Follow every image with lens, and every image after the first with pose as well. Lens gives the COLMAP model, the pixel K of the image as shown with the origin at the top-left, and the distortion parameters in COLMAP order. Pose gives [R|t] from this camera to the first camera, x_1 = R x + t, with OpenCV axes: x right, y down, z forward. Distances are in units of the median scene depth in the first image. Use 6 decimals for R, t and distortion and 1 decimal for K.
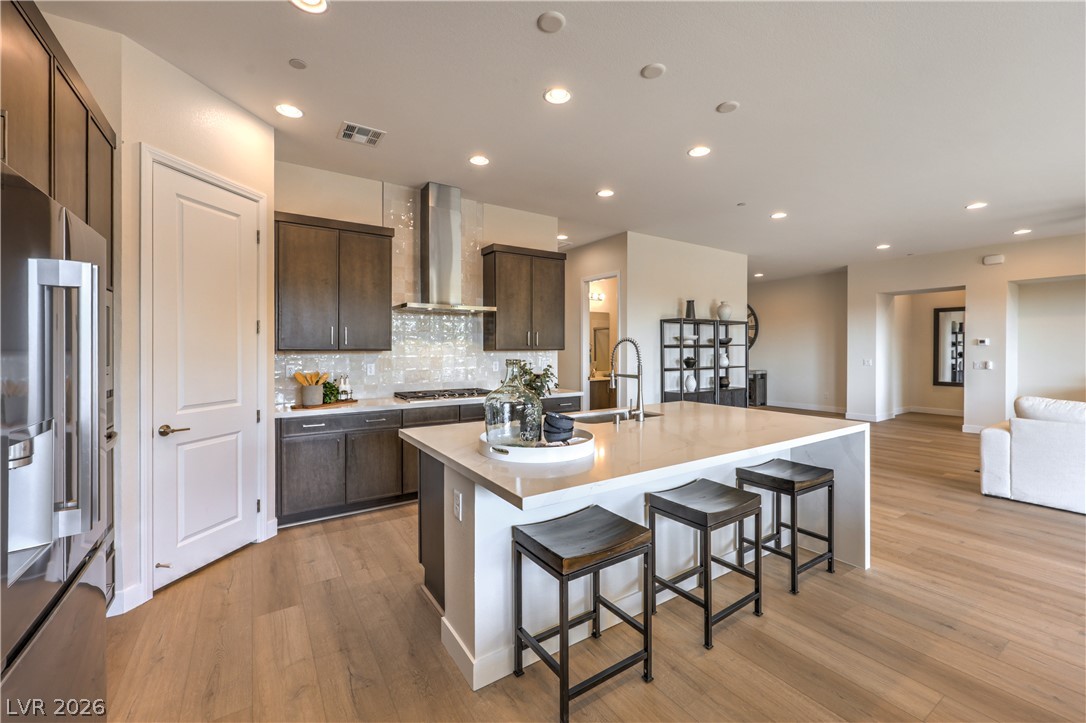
lens RADIAL K [[445.0, 0, 549.8], [0, 445.0, 350.9], [0, 0, 1]] dist [0.000697, 0.000186]
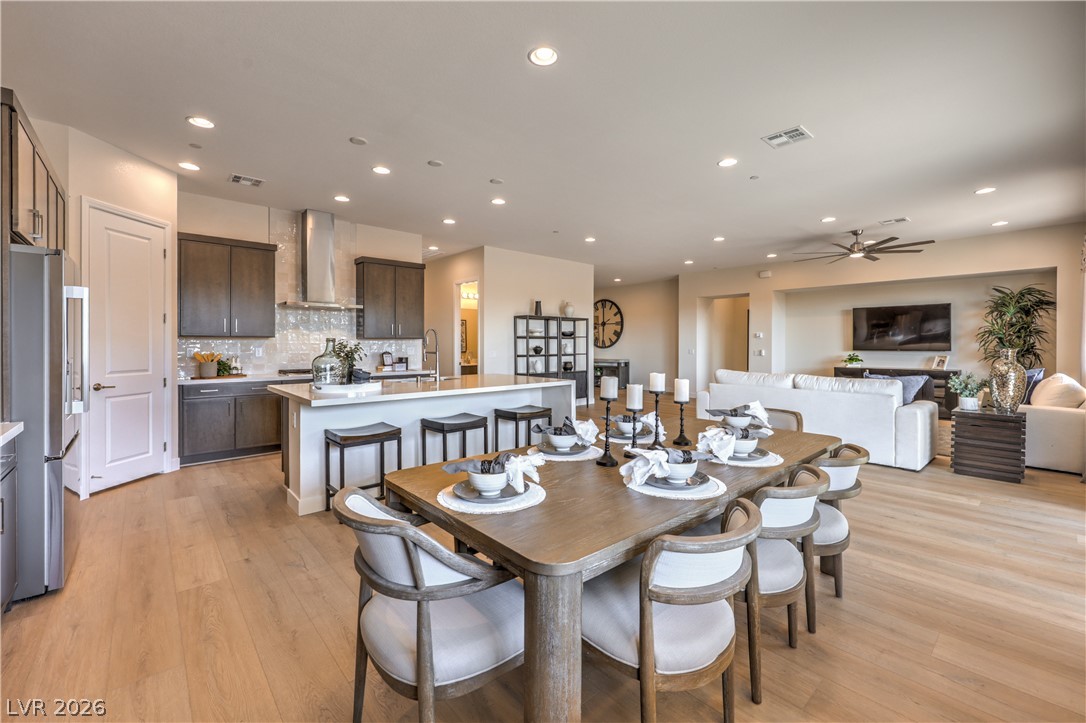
lens RADIAL K [[448.6, 0, 544.3], [0, 448.6, 347.4], [0, 0, 1]] dist [0.000313, 0.000051]
pose [[0.990326, 0.001708, 0.138750, 0.242354], [-0.001997, 0.999996, 0.001950, 0.024058], [-0.138746, -0.002209, 0.990326, -0.412538]]
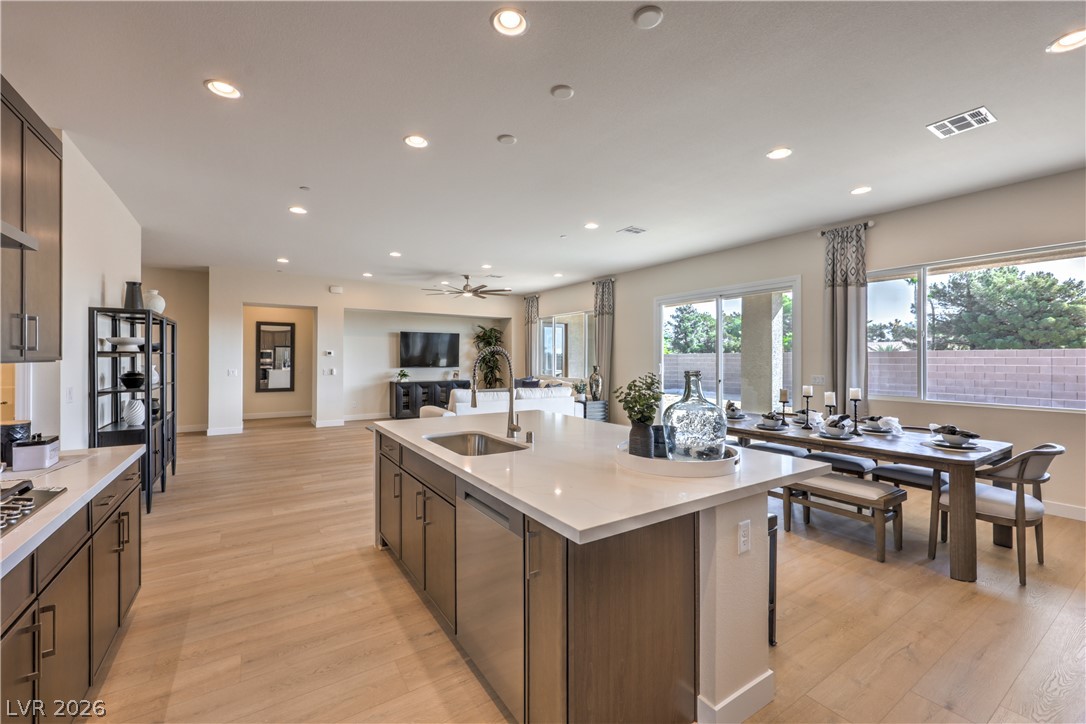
lens RADIAL K [[448.6, 0, 547.5], [0, 448.6, 358.8], [0, 0, 1]] dist [-0.001694, -0.000165]
pose [[0.006638, 0.001427, 0.999977, -0.494460], [0.001559, 0.999998, -0.001437, -0.003067], [-0.999977, 0.001568, 0.006635, 0.623476]]
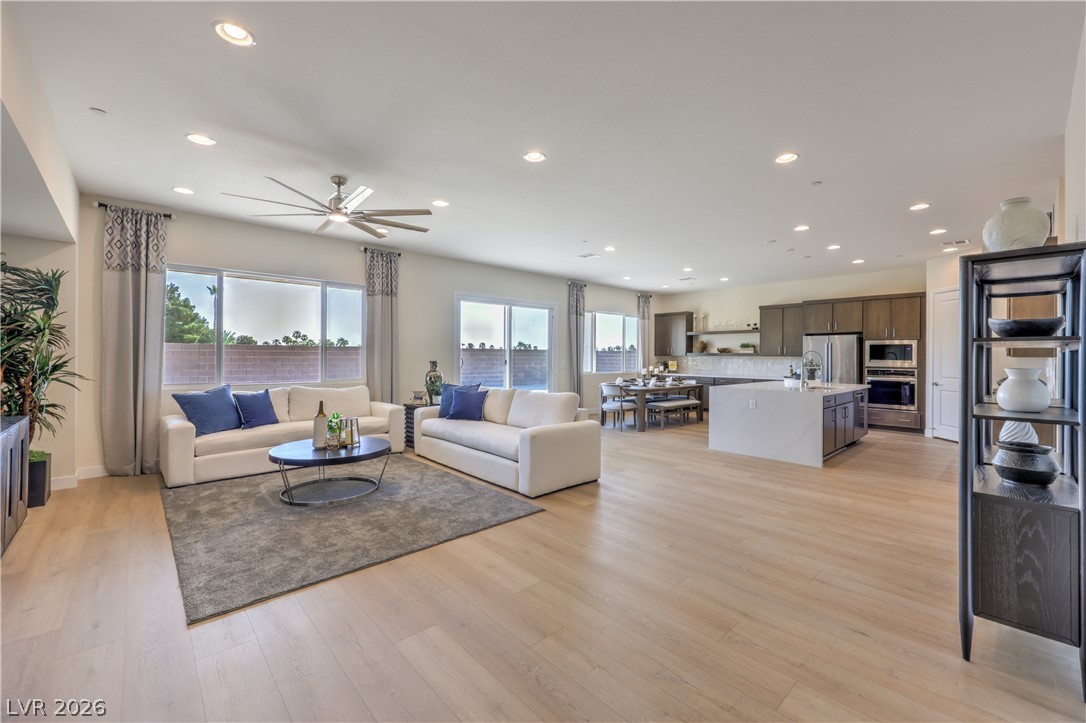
lens RADIAL K [[446.5, 0, 549.6], [0, 446.5, 355.3], [0, 0, 1]] dist [0.001215, -0.000026]
pose [[-0.986944, -0.005932, -0.160954, 1.252105], [-0.006743, 0.999967, 0.004493, -0.003414], [0.160922, 0.005519, -0.986952, 2.061802]]
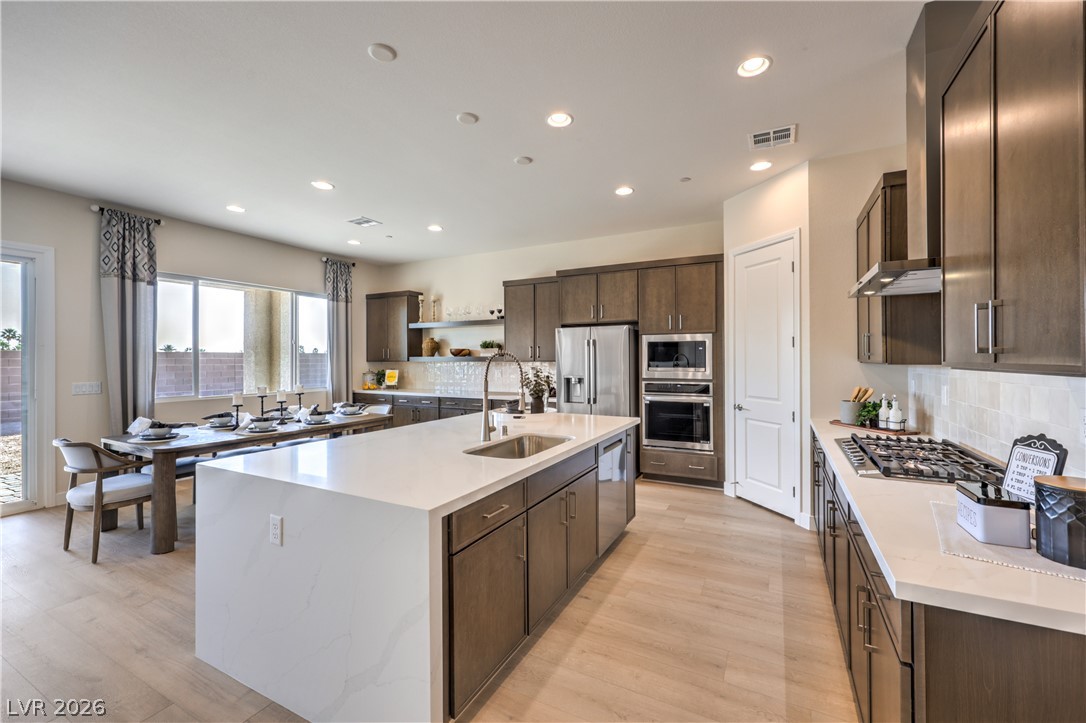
lens RADIAL K [[445.0, 0, 549.8], [0, 445.0, 350.9], [0, 0, 1]] dist [0.000697, 0.000186]
pose [[-0.874851, -0.005099, -0.484365, 0.365749], [0.001024, 0.999923, -0.012376, -0.012049], [0.484391, -0.011324, -0.874779, 1.274073]]
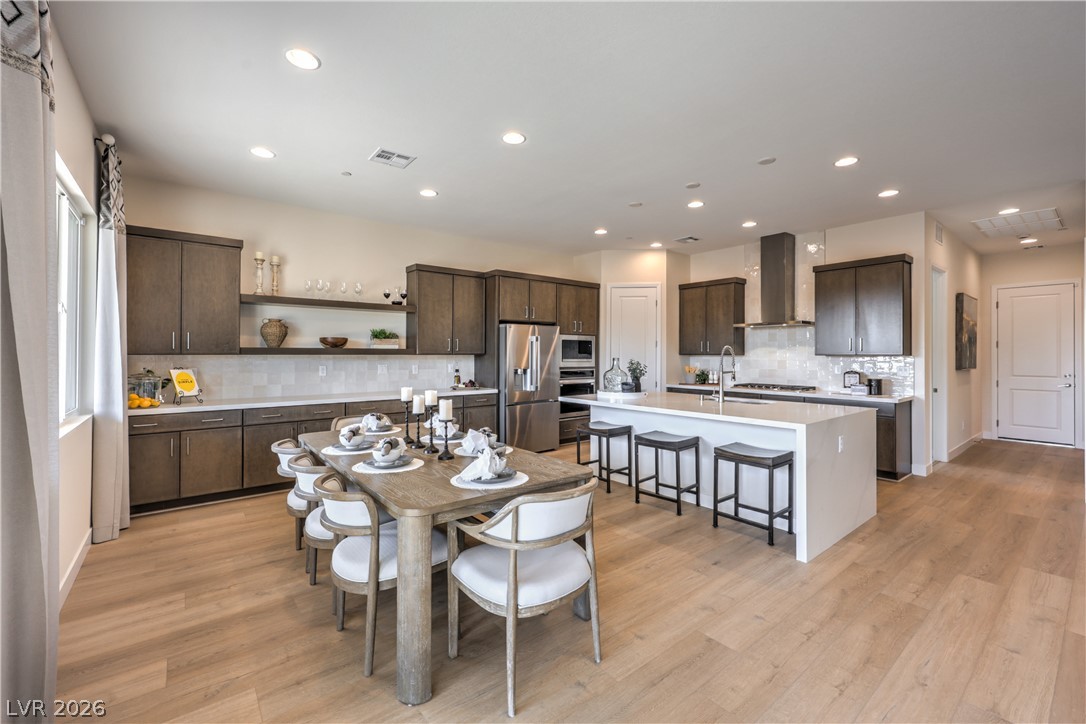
lens RADIAL K [[451.8, 0, 548.5], [0, 451.8, 352.7], [0, 0, 1]] dist [-0.001221, -0.000094]
pose [[0.090218, -0.003620, -0.995916, 1.119118], [-0.006057, 0.999973, -0.004183, 0.001672], [0.995904, 0.006409, 0.090193, 0.196780]]
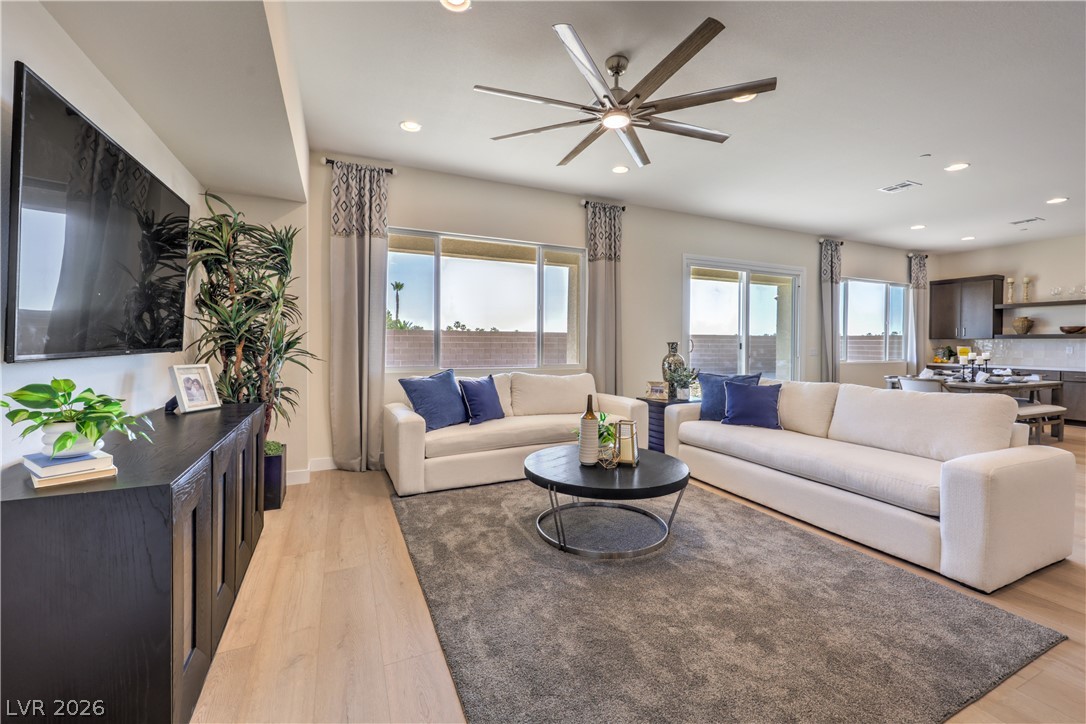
lens RADIAL K [[448.6, 0, 546.1], [0, 448.6, 349.4], [0, 0, 1]] dist [-0.000429, 0.000222]
pose [[-0.988014, -0.008817, 0.154114, 1.553688], [-0.005864, 0.999791, 0.019606, 0.023766], [-0.154255, 0.018467, -0.987859, 1.682064]]
